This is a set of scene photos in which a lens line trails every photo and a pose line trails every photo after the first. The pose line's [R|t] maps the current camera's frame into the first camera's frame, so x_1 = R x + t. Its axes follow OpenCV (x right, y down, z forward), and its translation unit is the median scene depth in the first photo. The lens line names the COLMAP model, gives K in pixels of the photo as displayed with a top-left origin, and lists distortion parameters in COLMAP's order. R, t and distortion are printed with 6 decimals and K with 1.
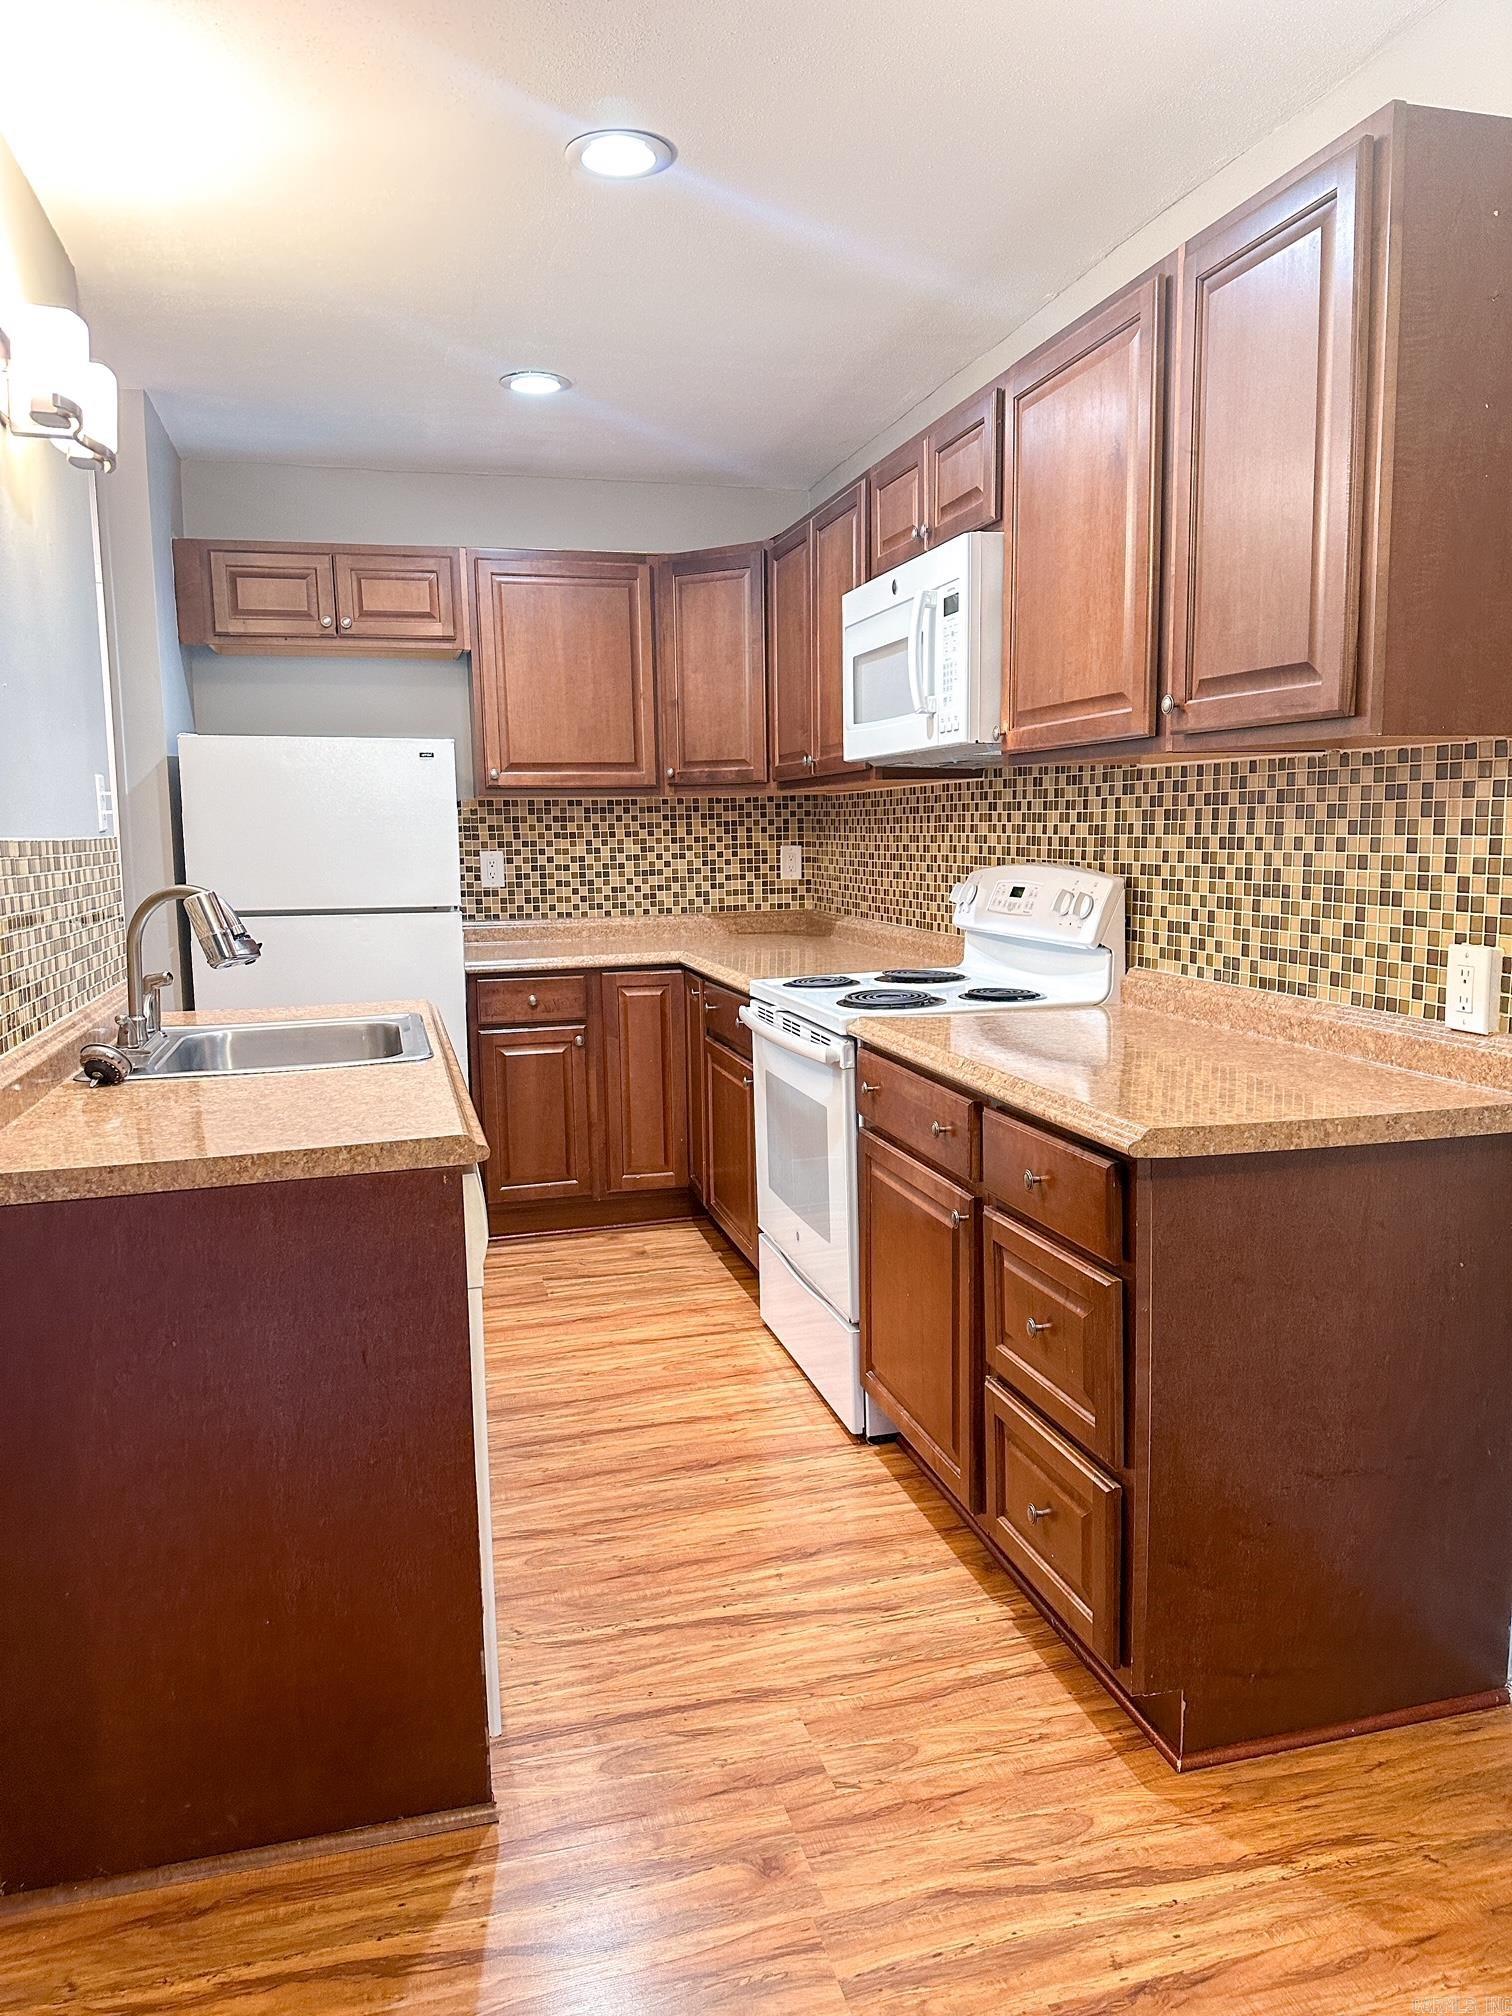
lens RADIAL K [[1401.1, 0, 749.8], [0, 1401.1, 1017.1], [0, 0, 1]] dist [0.081566, -0.117511]
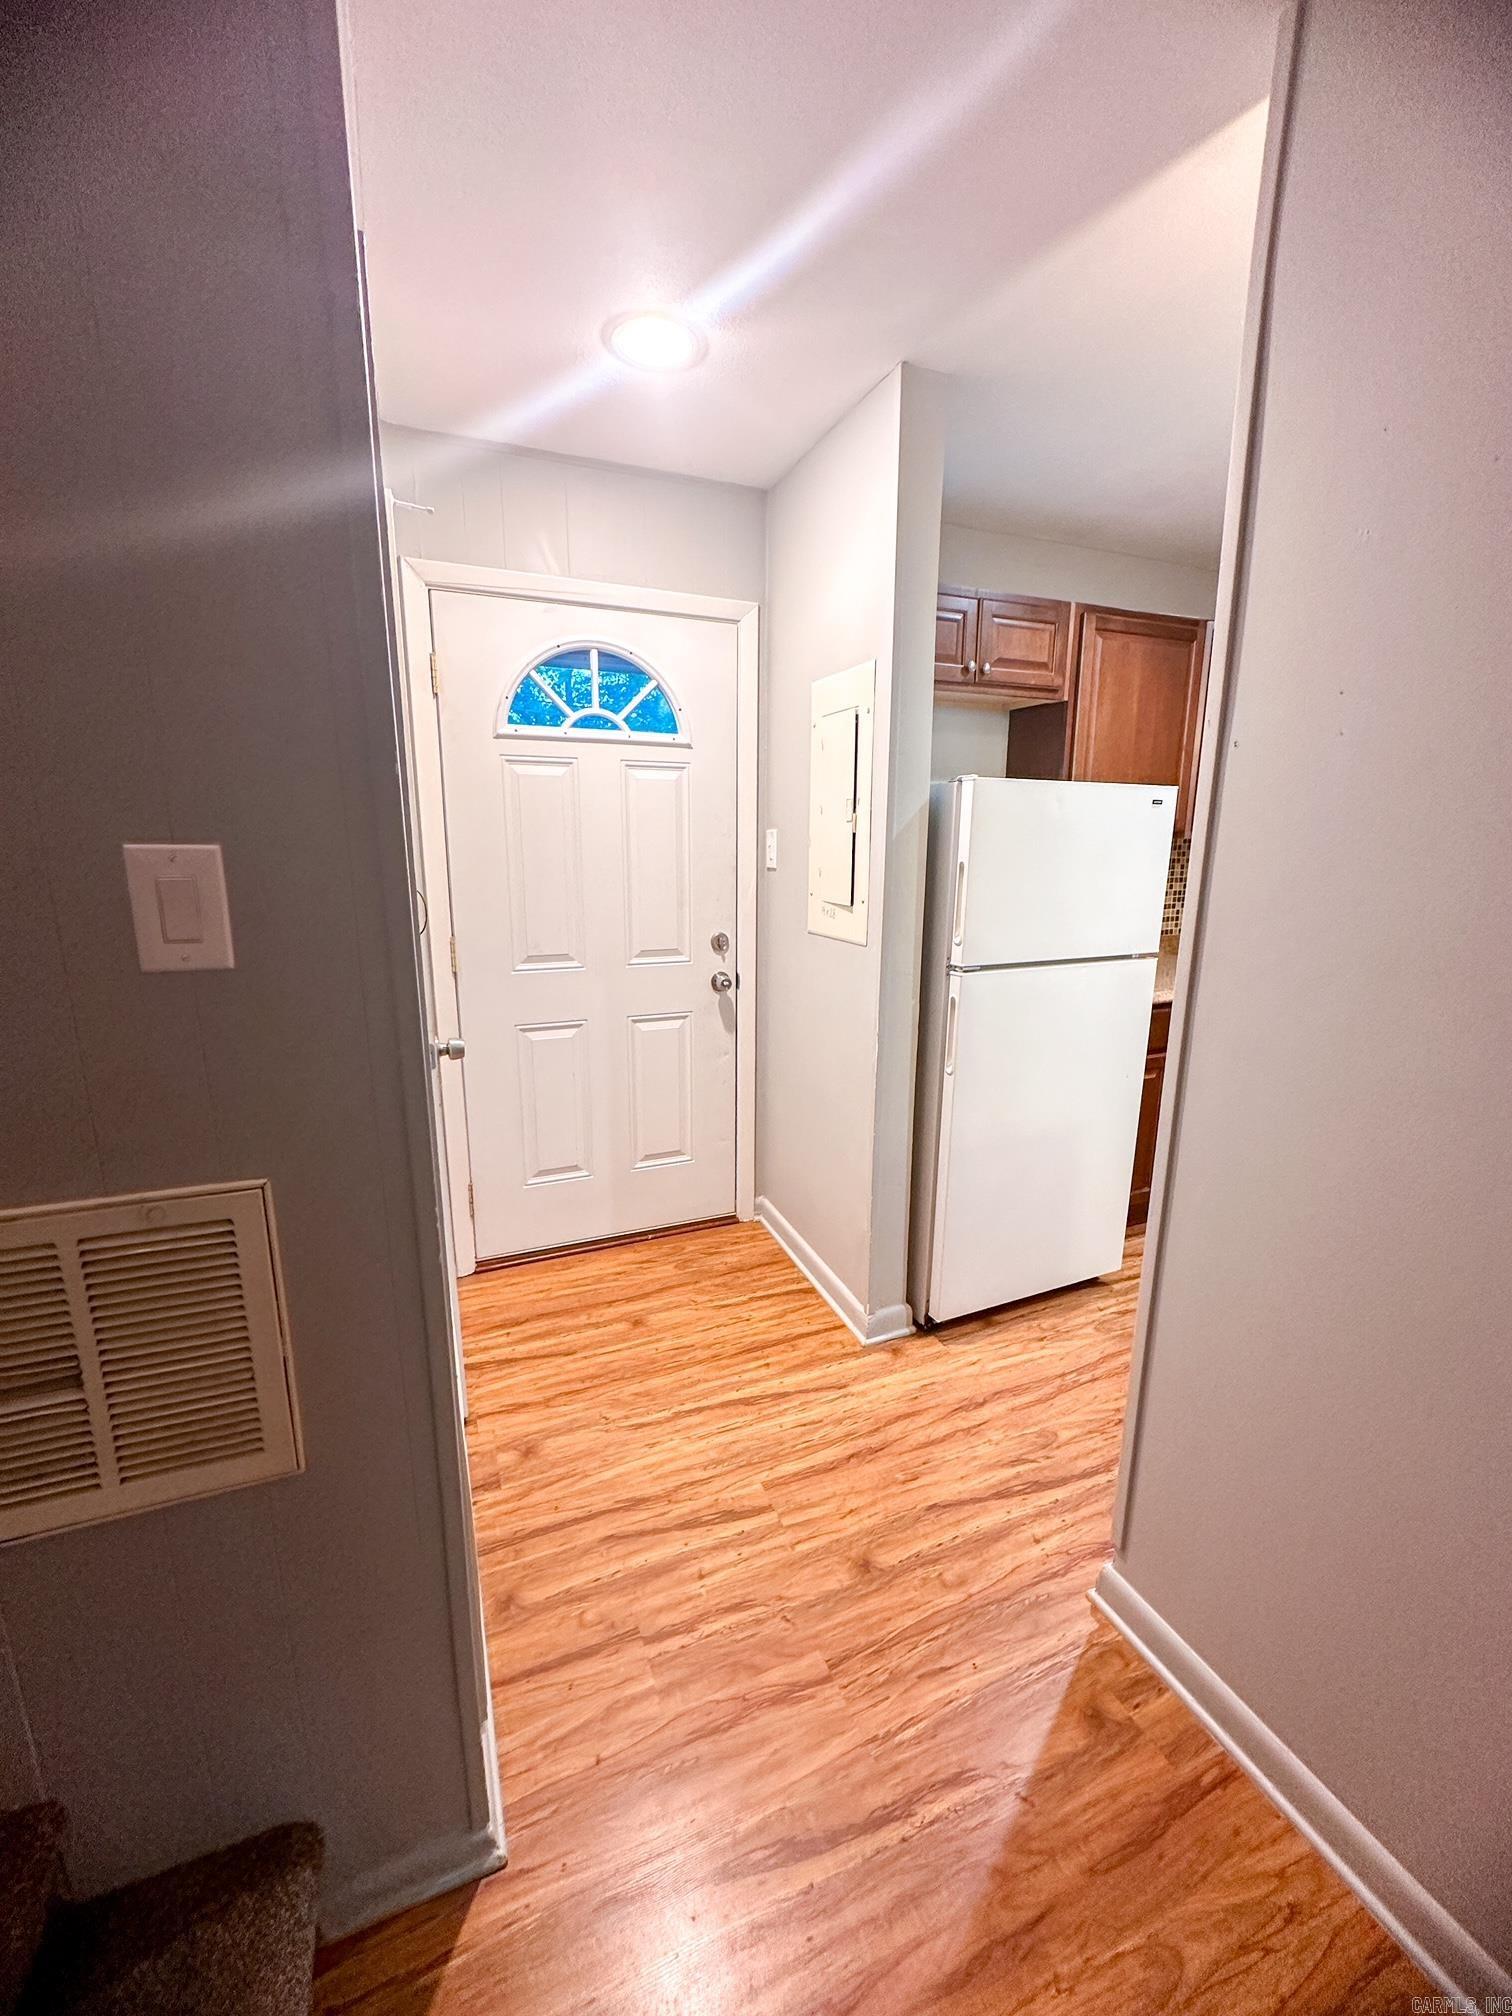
lens RADIAL K [[808.6, 0, 754.4], [0, 808.6, 1007.3], [0, 0, 1]] dist [-0.005926, 0.001968]
pose [[0.990311, -0.011781, 0.138365, -0.732048], [0.001294, 0.997135, 0.075637, -0.106403], [-0.138859, -0.074725, 0.987489, 0.584435]]
